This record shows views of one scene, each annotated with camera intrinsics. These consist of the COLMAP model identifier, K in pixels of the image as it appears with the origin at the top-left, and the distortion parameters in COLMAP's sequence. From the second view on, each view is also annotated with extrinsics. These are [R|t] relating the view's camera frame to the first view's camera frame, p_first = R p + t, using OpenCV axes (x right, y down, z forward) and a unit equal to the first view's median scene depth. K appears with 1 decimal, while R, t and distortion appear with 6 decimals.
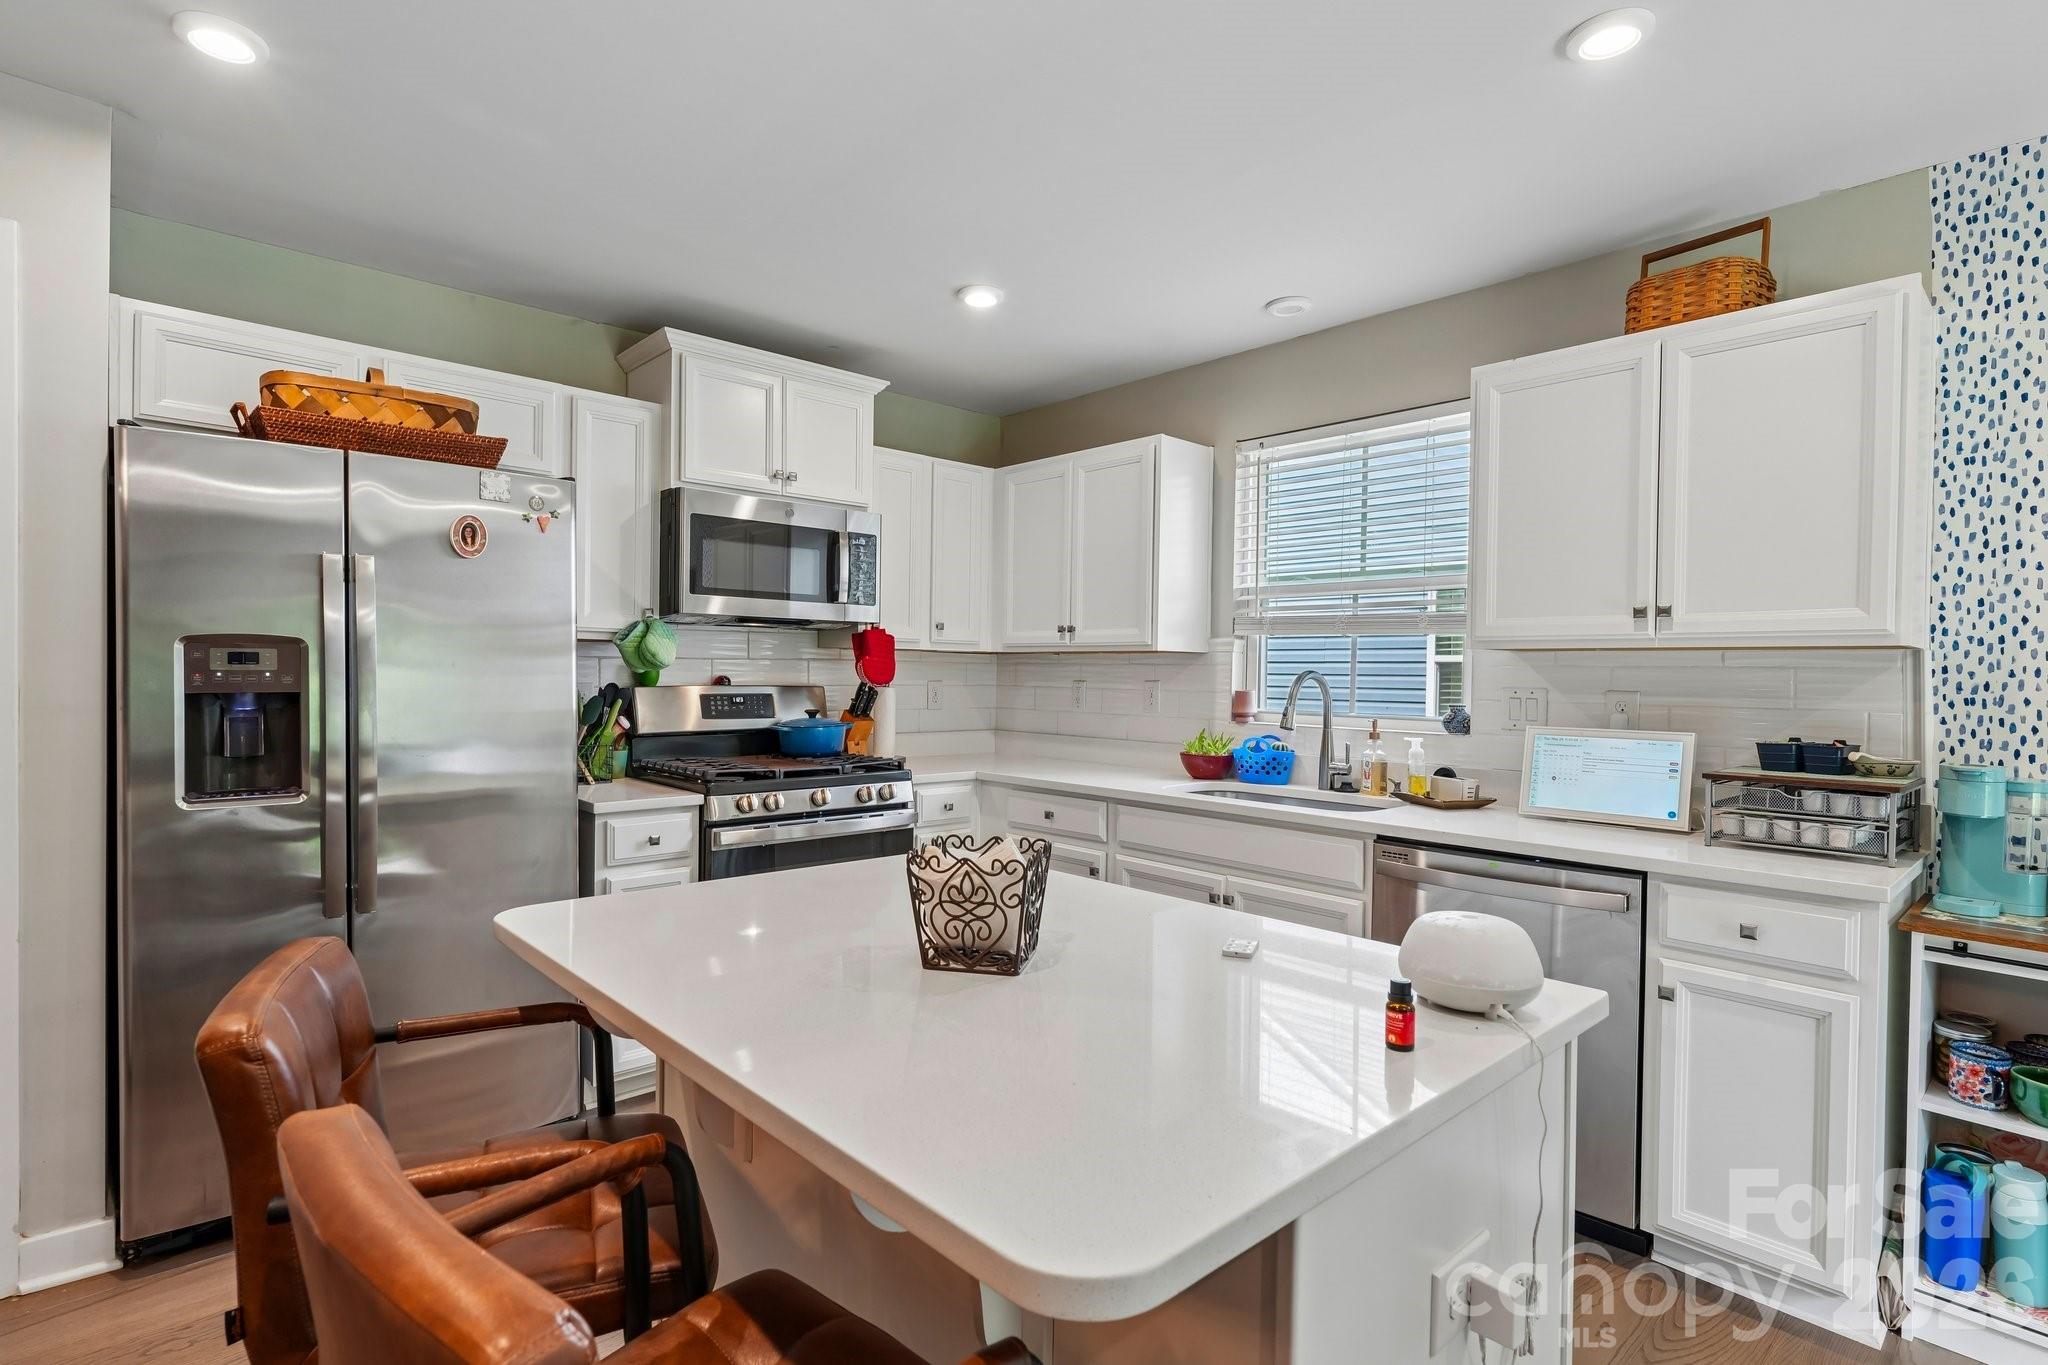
lens RADIAL K [[1003.3, 0, 1018.8], [0, 1003.3, 686.9], [0, 0, 1]] dist [0.001629, 0.000017]
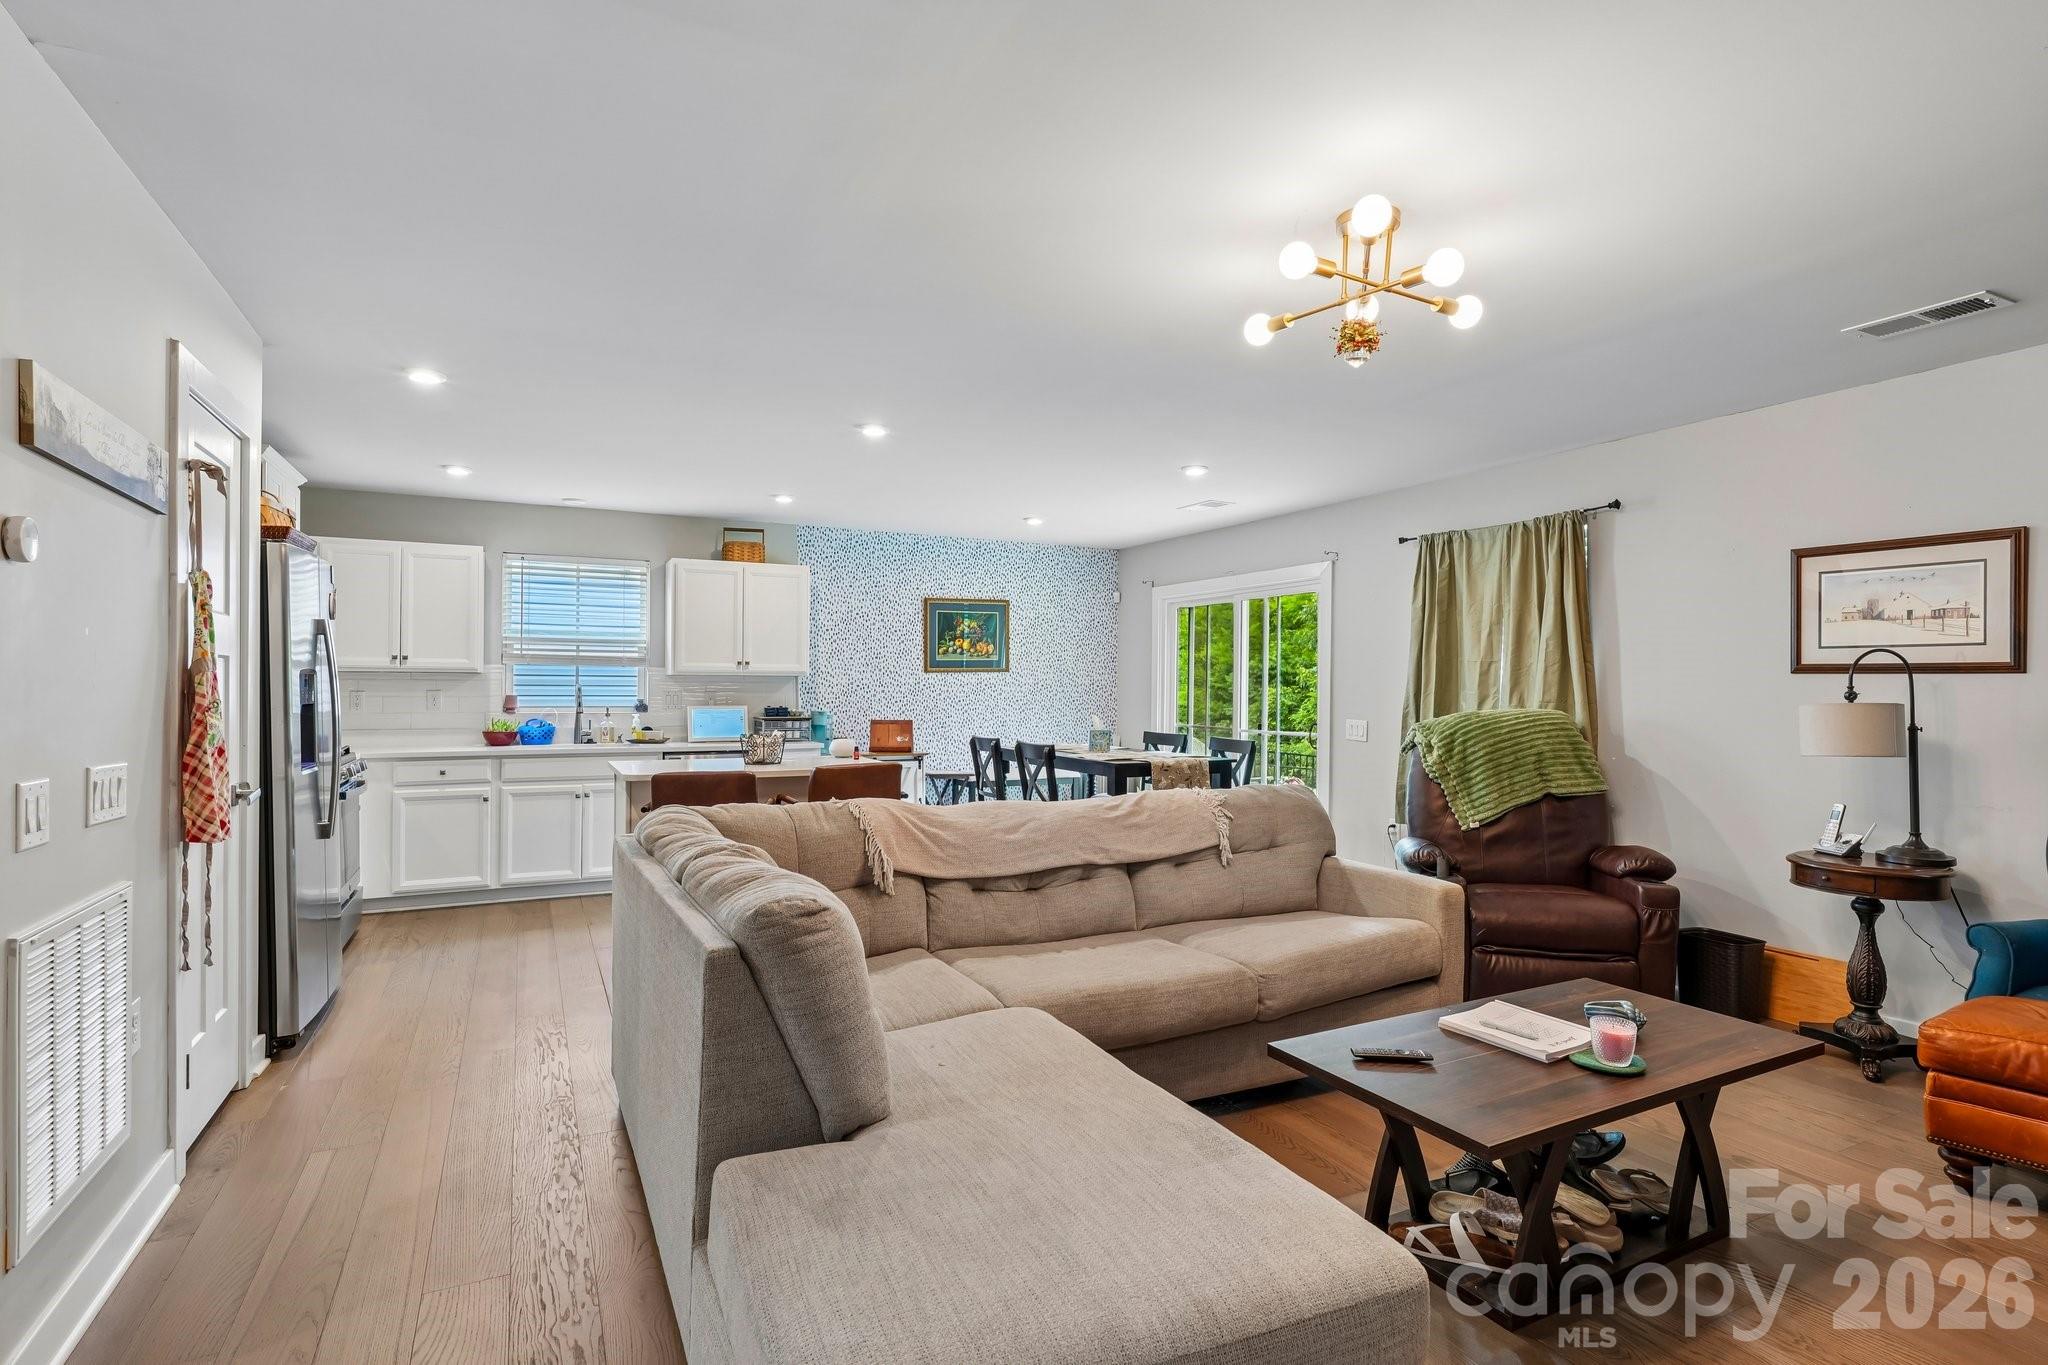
lens RADIAL K [[1003.3, 0, 1027.0], [0, 1003.3, 684.5], [0, 0, 1]] dist [0.001629, 0.000017]
pose [[0.269905, -0.009380, 0.962841, -1.325720], [0.012626, 0.999901, 0.006202, -0.014929], [-0.962804, 0.010483, 0.269996, -0.376856]]
